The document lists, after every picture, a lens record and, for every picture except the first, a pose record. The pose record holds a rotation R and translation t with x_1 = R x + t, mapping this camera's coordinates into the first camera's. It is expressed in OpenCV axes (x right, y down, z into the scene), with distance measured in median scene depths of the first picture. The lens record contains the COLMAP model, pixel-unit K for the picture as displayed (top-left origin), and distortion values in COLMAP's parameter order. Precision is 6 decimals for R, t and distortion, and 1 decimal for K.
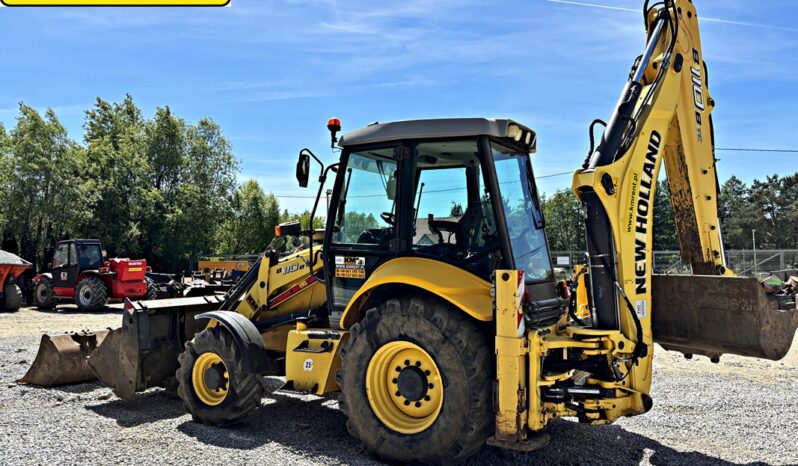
lens RADIAL K [[605.7, 0, 403.0], [0, 605.7, 233.8], [0, 0, 1]] dist [0.048649, -0.058140]
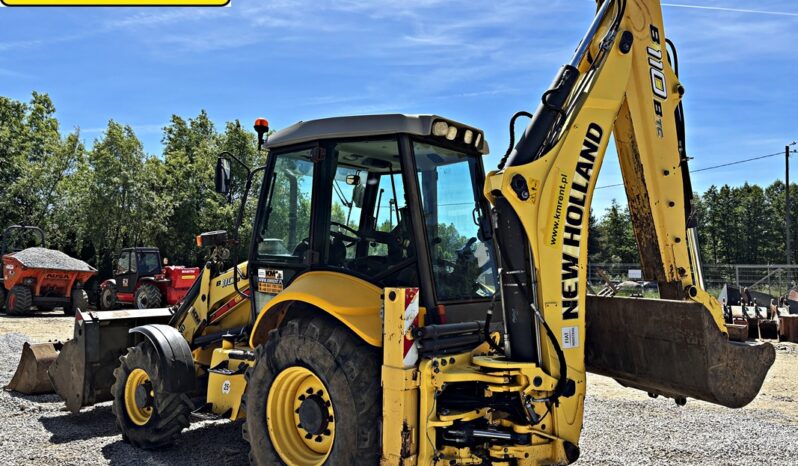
lens RADIAL K [[605.7, 0, 397.8], [0, 605.7, 232.7], [0, 0, 1]] dist [0.048649, -0.058140]
pose [[0.990416, 0.003937, -0.138060, 0.248504], [-0.006444, 0.999822, -0.017720, -0.002804], [0.137966, 0.018440, 0.990265, 0.131946]]
